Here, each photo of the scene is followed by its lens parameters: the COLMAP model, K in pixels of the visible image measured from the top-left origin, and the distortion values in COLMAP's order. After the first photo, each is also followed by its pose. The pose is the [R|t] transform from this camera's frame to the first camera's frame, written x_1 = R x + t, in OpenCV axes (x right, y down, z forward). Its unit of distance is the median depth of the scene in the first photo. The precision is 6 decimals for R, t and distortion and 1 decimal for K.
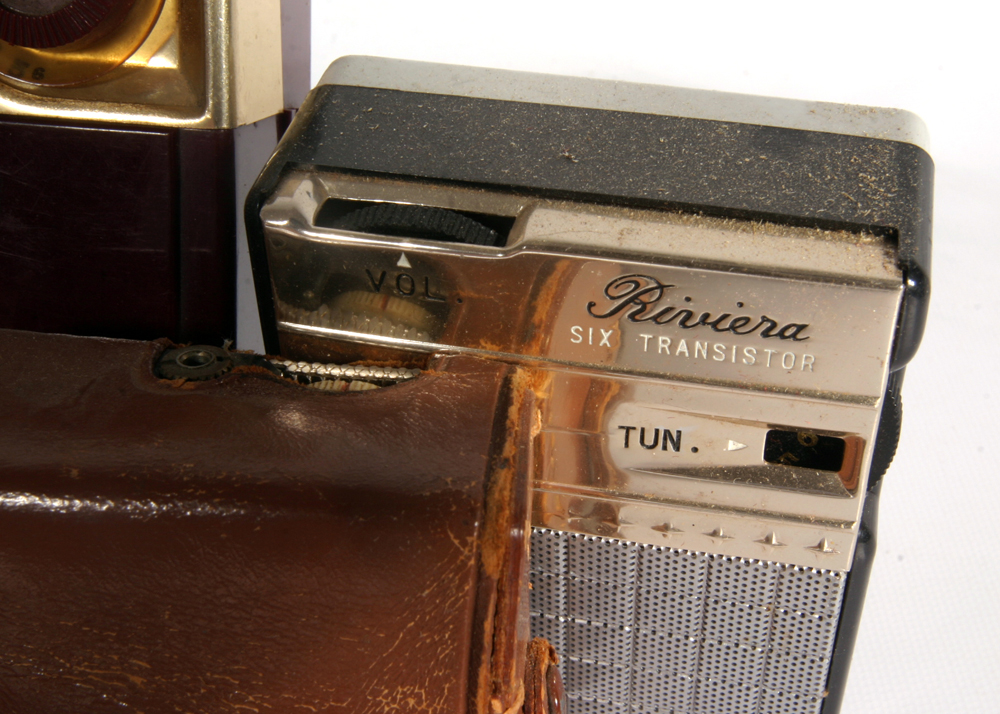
lens RADIAL K [[1534.1, 0, 500.0], [0, 1534.1, 357.0], [0, 0, 1]] dist [-0.059533, -0.057769]
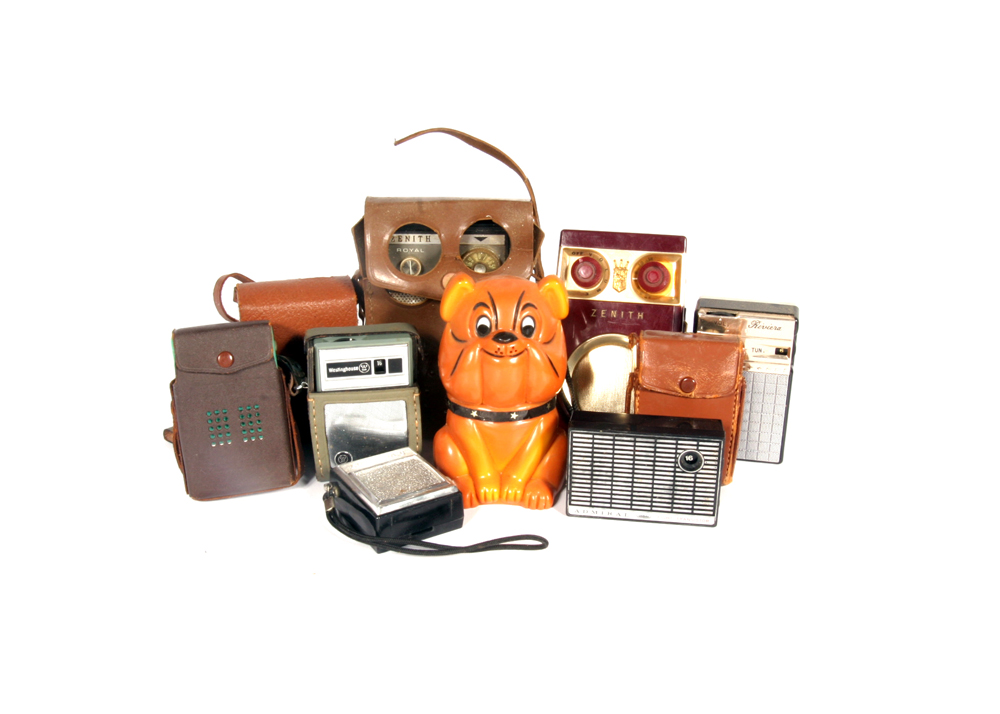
lens RADIAL K [[997.9, 0, 500.0], [0, 997.9, 357.0], [0, 0, 1]] dist [-0.137678, 0.157332]
pose [[0.998094, 0.017776, -0.059095, -0.744501], [-0.033530, 0.960143, -0.277489, 1.294736], [0.051807, 0.278942, 0.958910, -3.071226]]
